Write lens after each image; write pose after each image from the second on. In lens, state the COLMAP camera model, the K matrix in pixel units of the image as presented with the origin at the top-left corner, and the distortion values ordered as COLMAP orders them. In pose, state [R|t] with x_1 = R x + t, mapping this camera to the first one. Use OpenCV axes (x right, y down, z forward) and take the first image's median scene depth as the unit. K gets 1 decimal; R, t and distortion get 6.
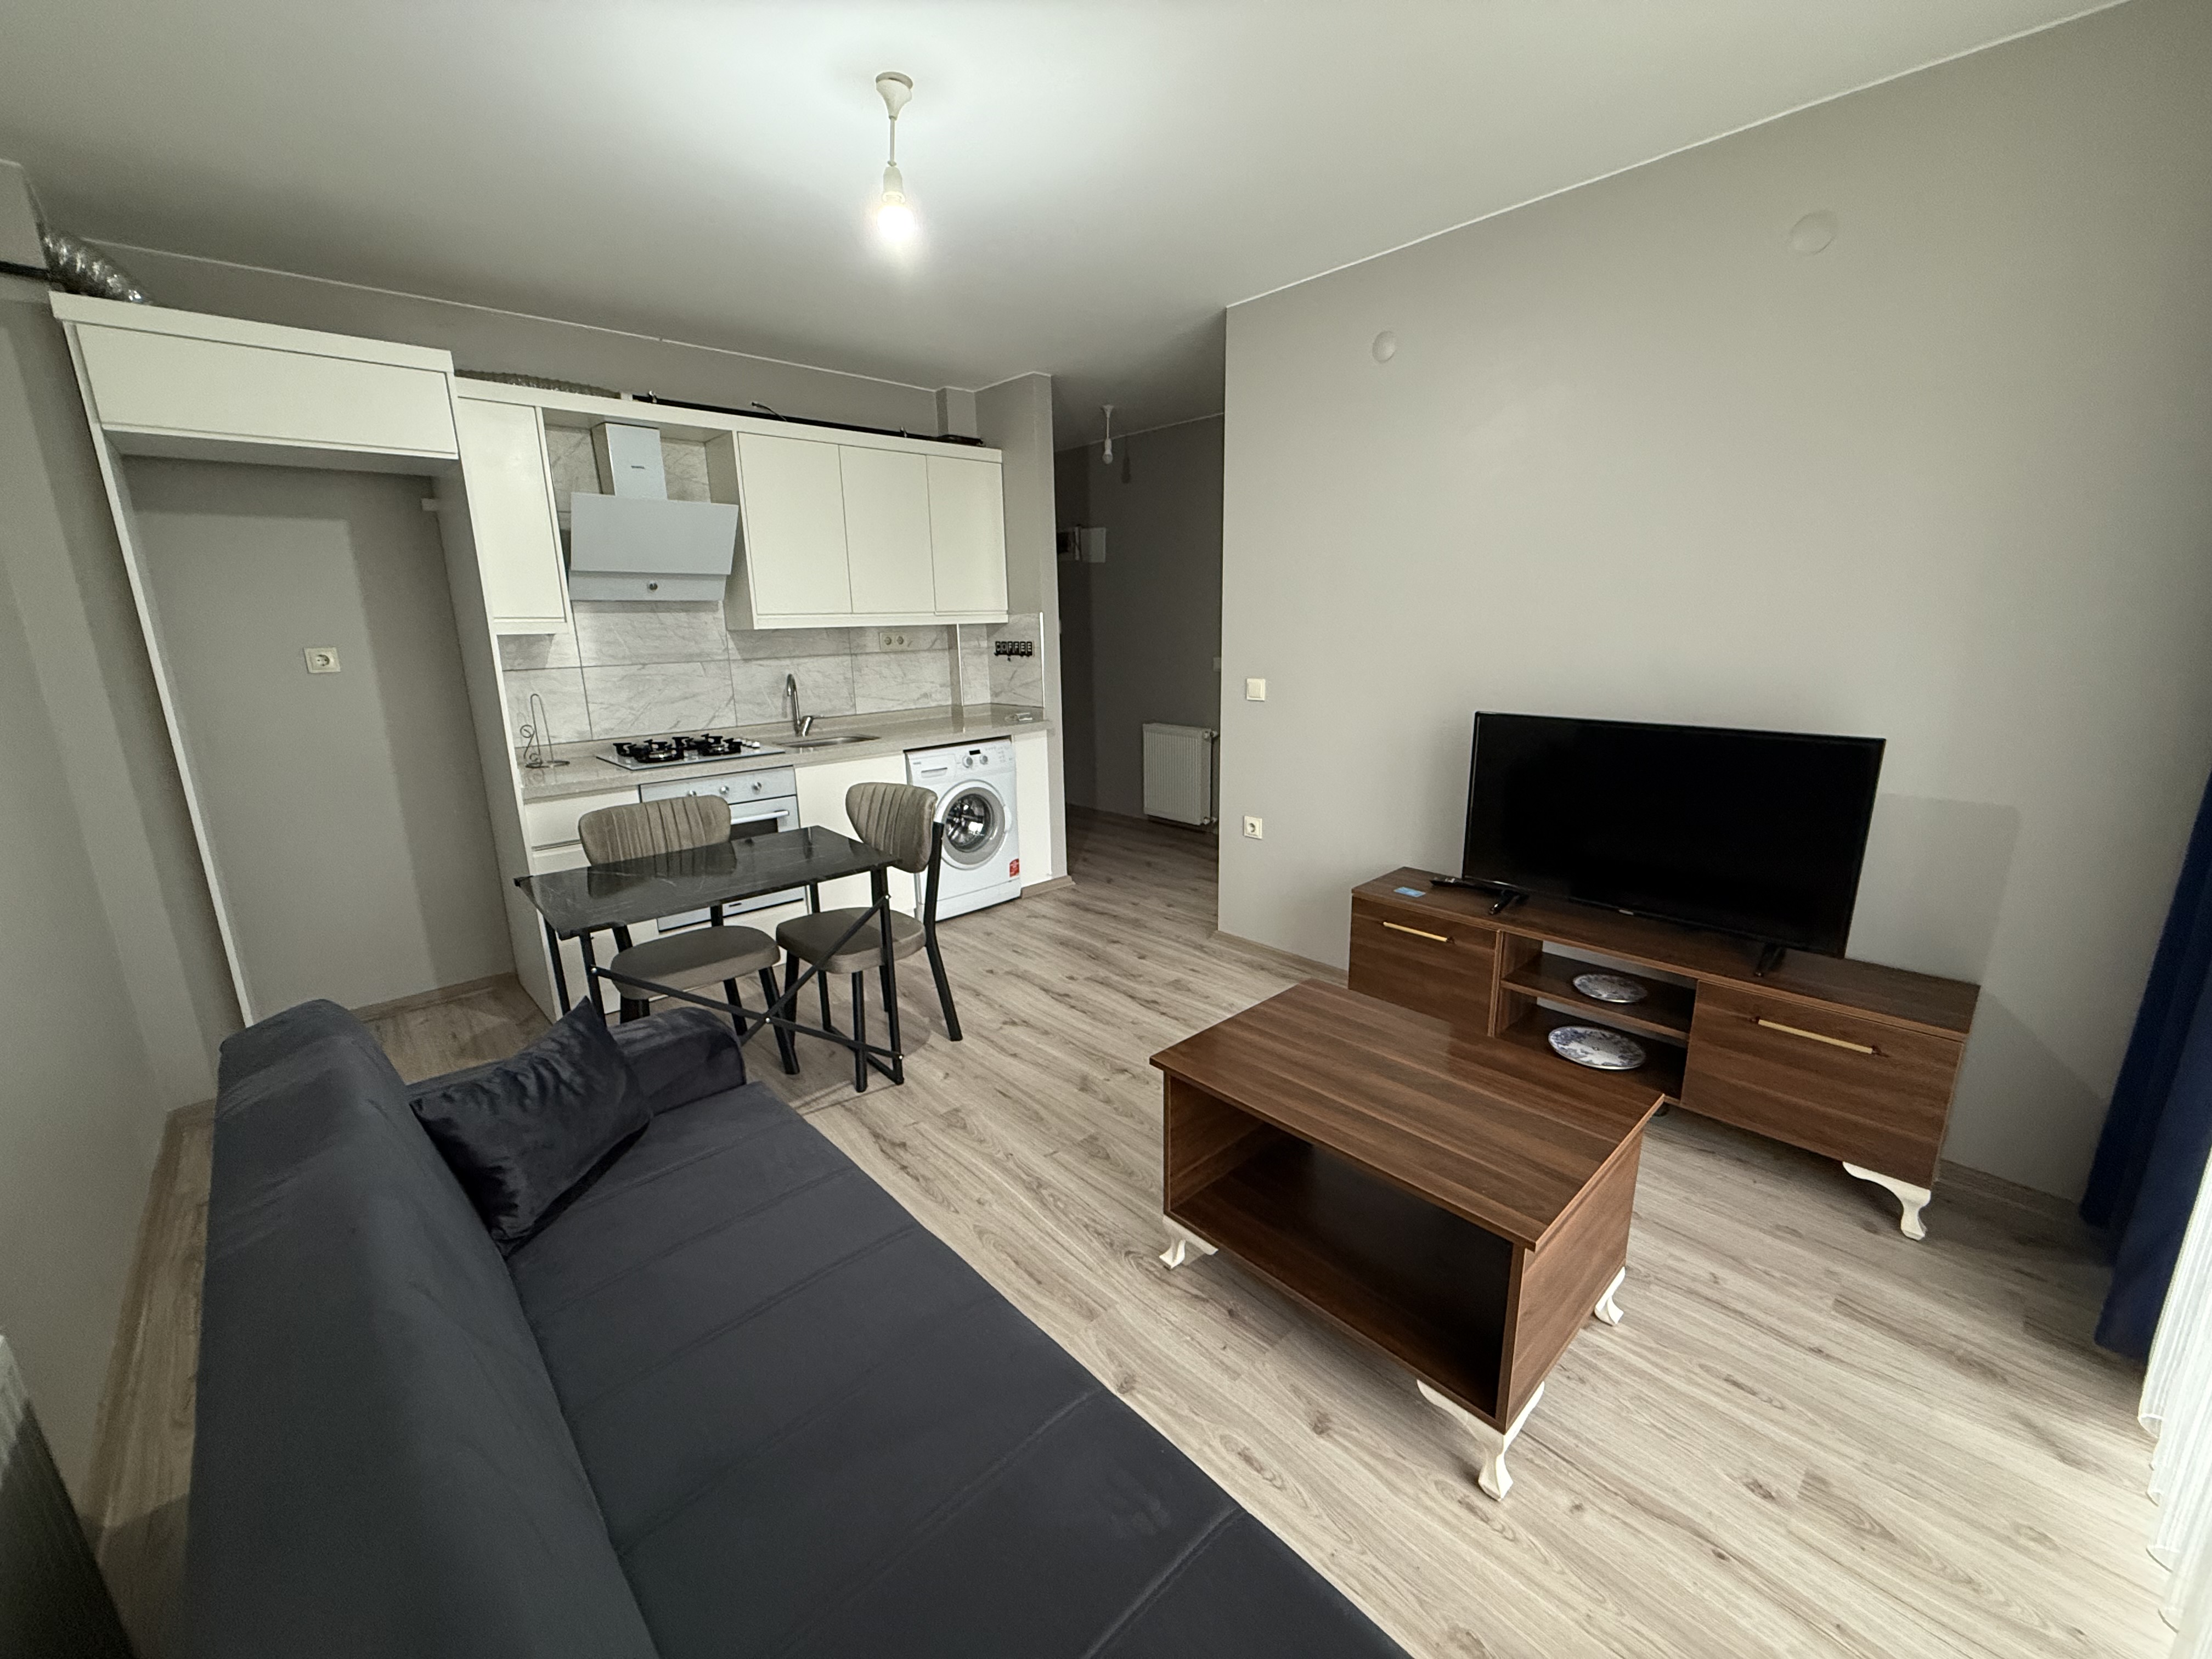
lens RADIAL K [[887.2, 0, 1112.5], [0, 887.2, 829.0], [0, 0, 1]] dist [0.000569, -0.000010]
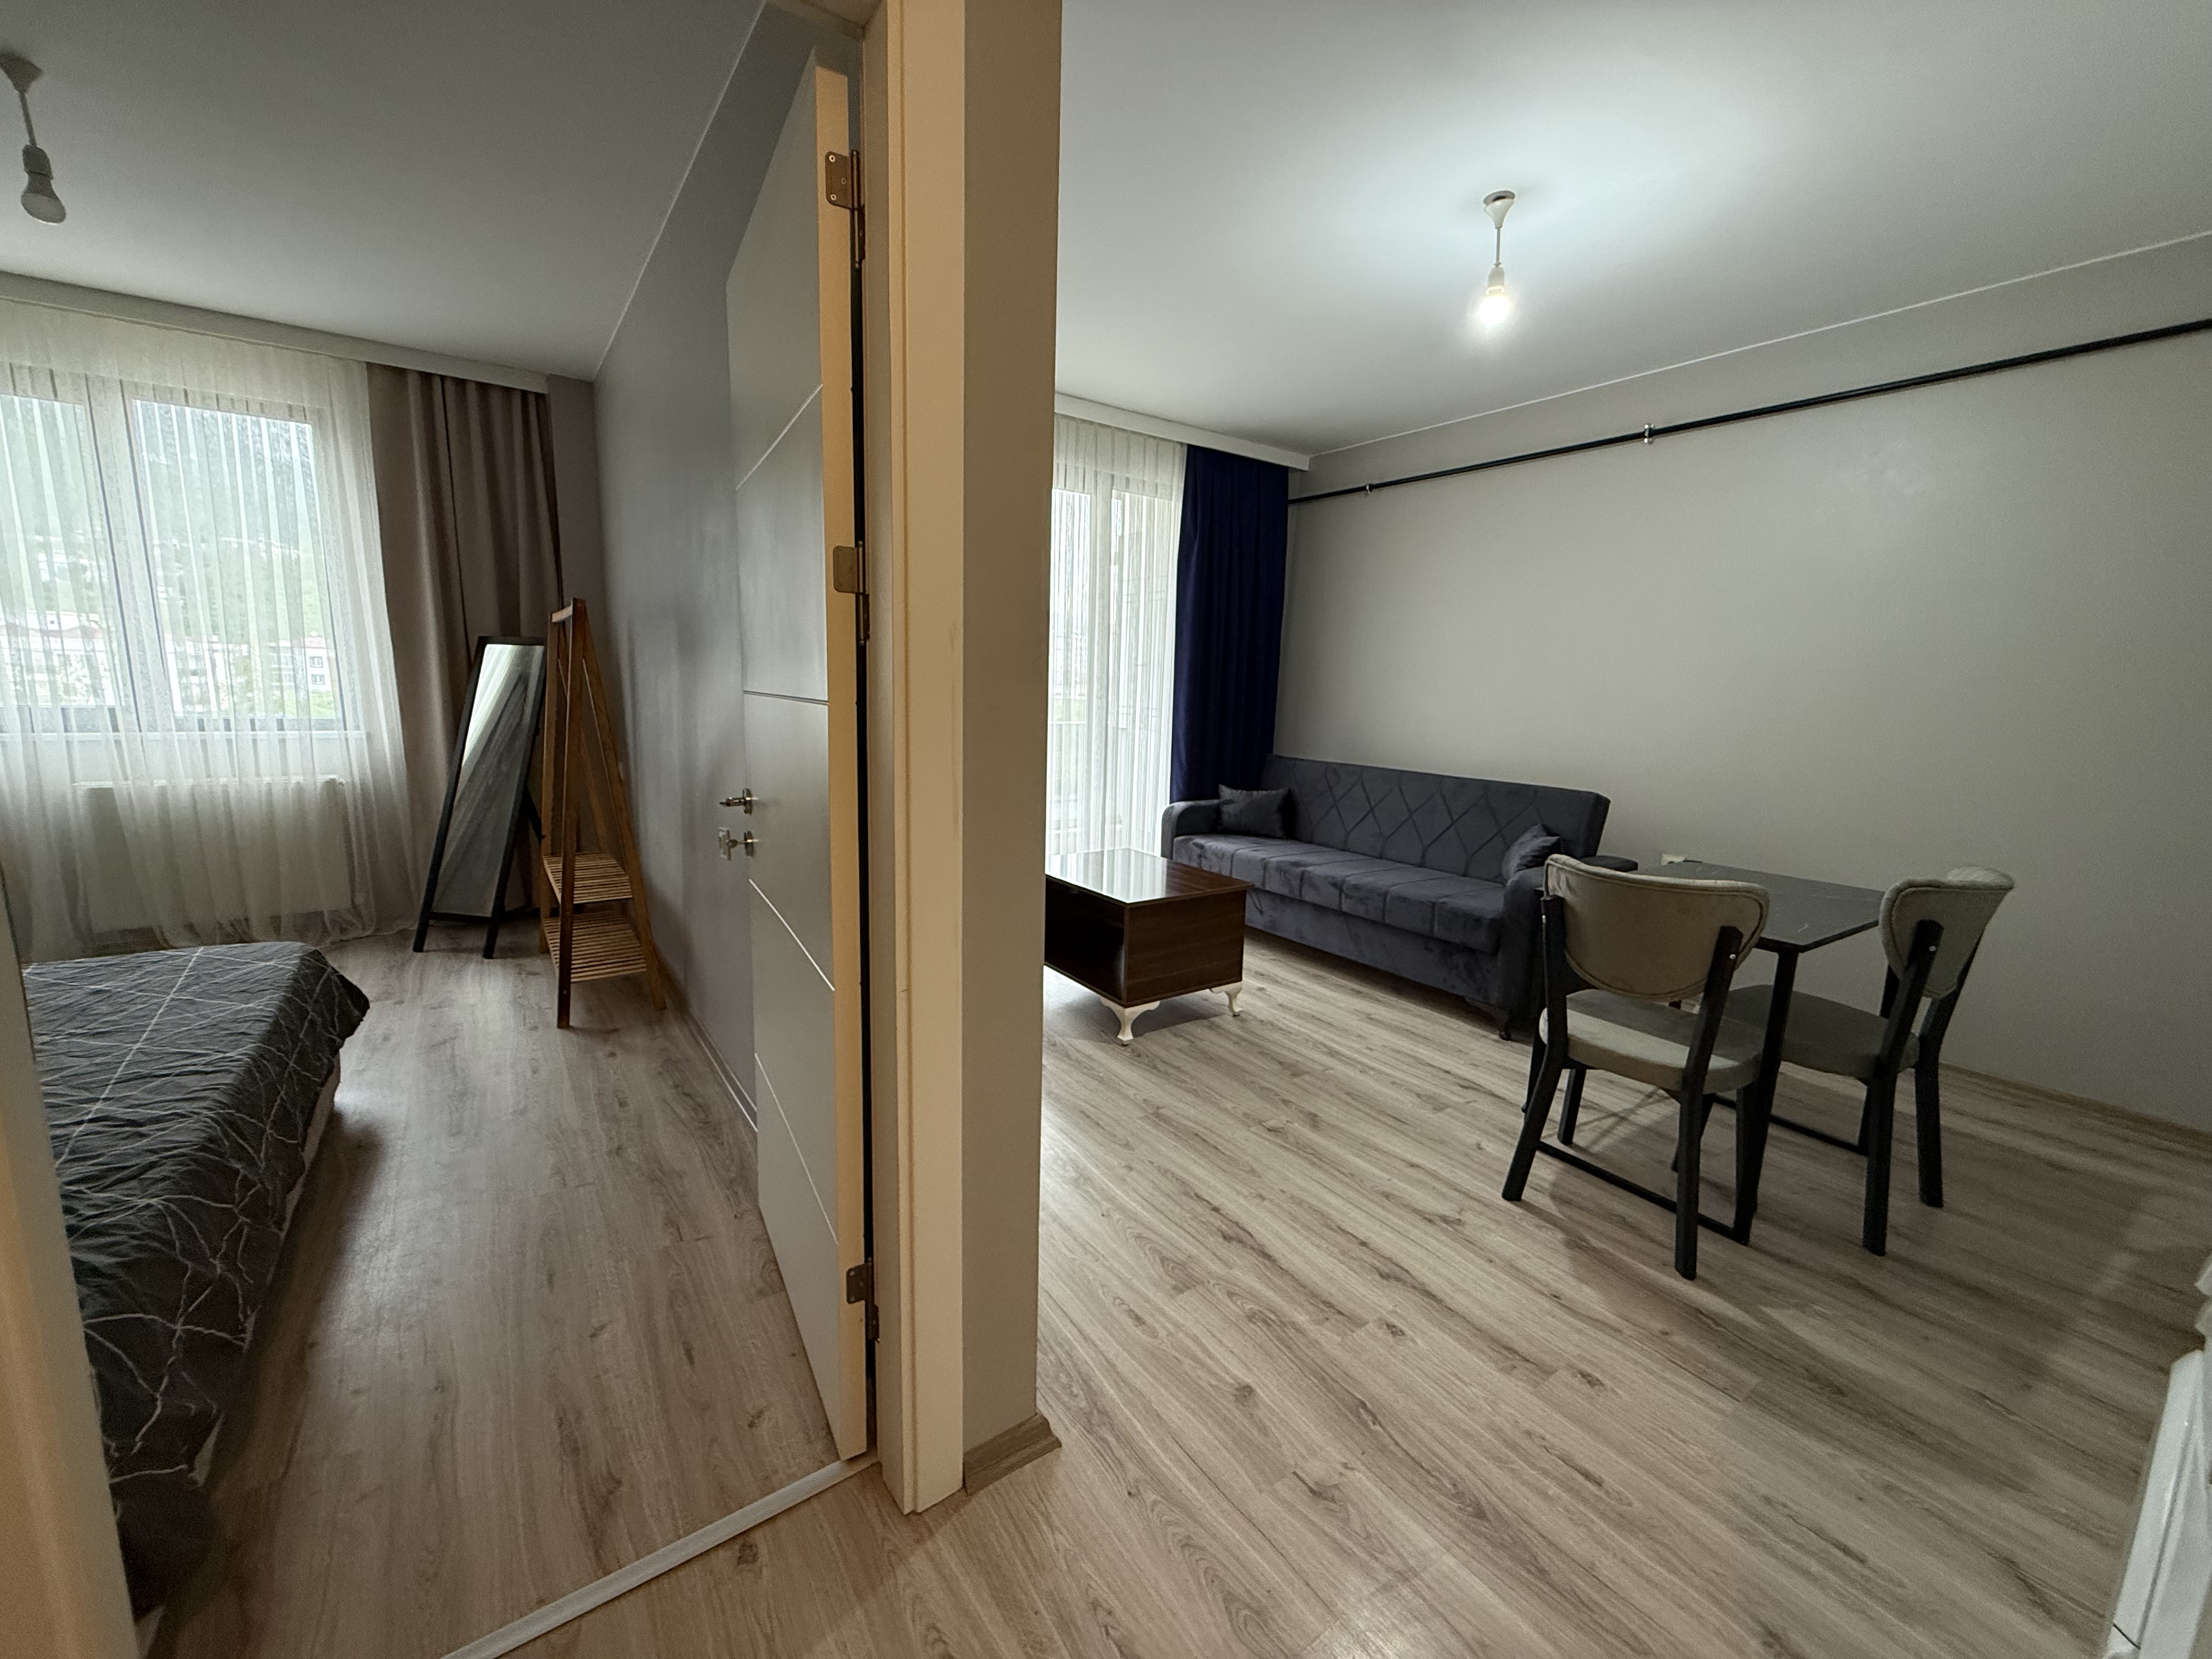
lens RADIAL K [[887.2, 0, 1099.4], [0, 887.2, 824.8], [0, 0, 1]] dist [0.000569, -0.000010]
pose [[-0.989638, -0.028146, 0.140796, 0.057600], [0.028126, 0.923601, 0.382321, -0.302785], [-0.140800, 0.382320, -0.913240, 1.474722]]
